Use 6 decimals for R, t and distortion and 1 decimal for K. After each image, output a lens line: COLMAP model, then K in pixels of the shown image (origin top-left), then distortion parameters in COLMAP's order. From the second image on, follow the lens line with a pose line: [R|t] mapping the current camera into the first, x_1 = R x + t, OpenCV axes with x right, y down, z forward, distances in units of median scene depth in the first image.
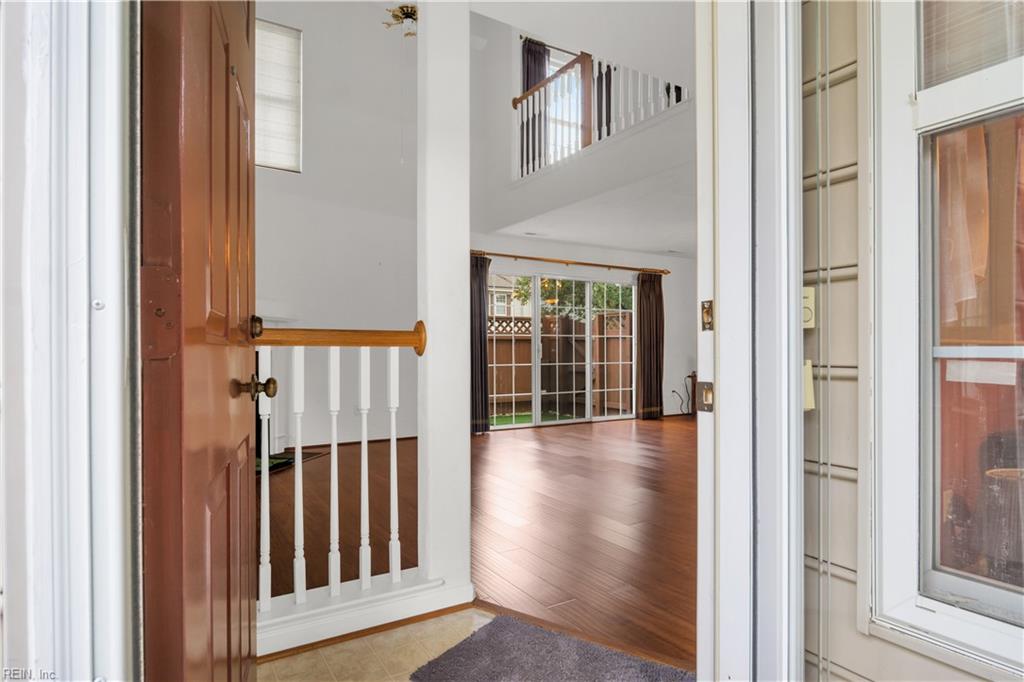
lens RADIAL K [[551.6, 0, 505.5], [0, 551.6, 349.4], [0, 0, 1]] dist [-0.005575, -0.000778]
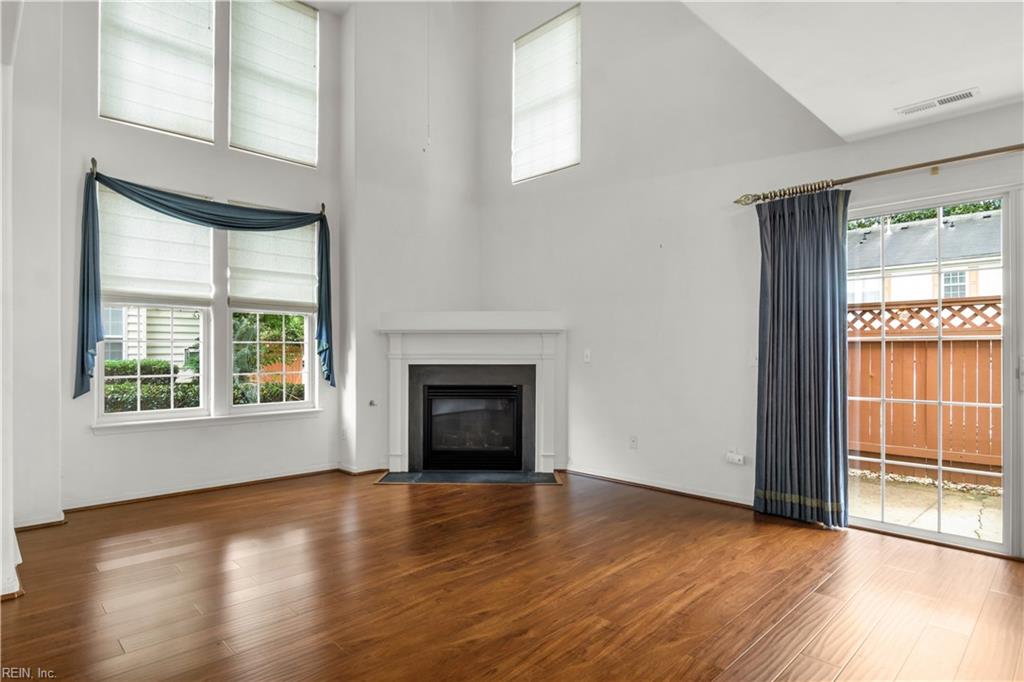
lens RADIAL K [[561.2, 0, 508.3], [0, 561.2, 350.0], [0, 0, 1]] dist [-0.003158, -0.000210]
pose [[0.207760, 0.003581, -0.978173, 0.362406], [0.013838, 0.999882, 0.006600, -0.021213], [0.978082, -0.014907, 0.207686, 0.510563]]
